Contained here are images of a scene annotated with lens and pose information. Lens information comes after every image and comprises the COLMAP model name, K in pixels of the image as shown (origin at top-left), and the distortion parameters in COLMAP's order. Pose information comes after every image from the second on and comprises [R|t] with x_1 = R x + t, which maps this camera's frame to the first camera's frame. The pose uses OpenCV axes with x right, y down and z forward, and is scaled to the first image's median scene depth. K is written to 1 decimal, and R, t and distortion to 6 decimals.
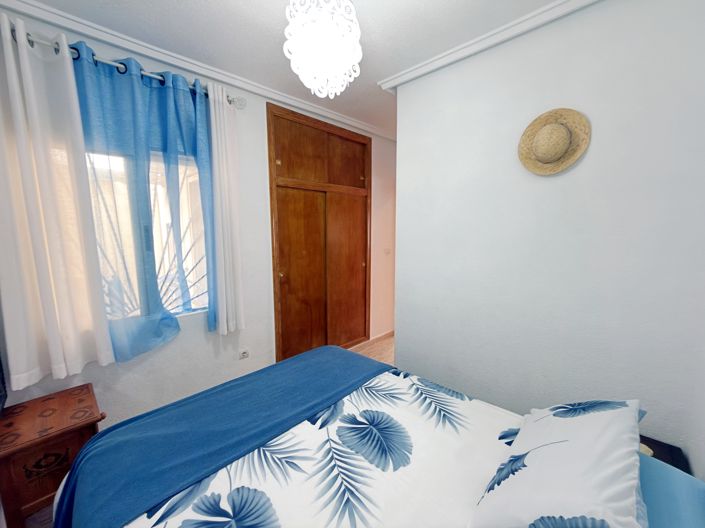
lens RADIAL K [[281.6, 0, 352.5], [0, 281.6, 264.0], [0, 0, 1]] dist [-0.000632, 0.000137]
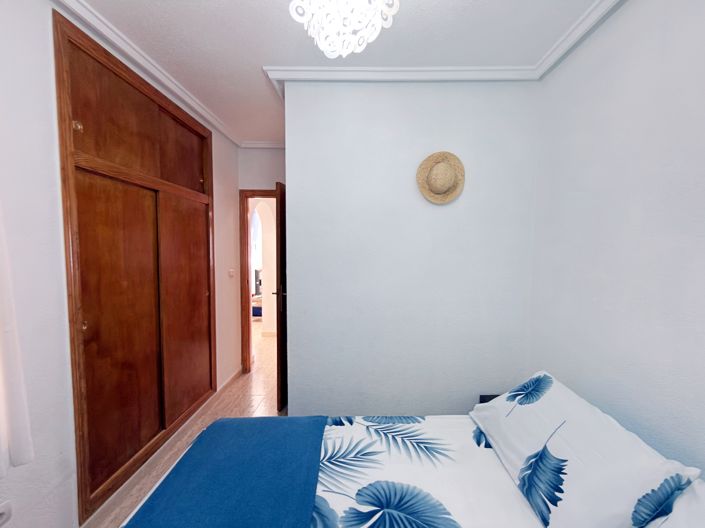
lens RADIAL K [[281.6, 0, 352.5], [0, 281.6, 264.0], [0, 0, 1]] dist [-0.000632, 0.000137]
pose [[0.731238, -0.030638, 0.681434, -0.234128], [0.075259, 0.996516, -0.035955, -0.024908], [-0.677958, 0.077576, 0.730996, 0.223512]]
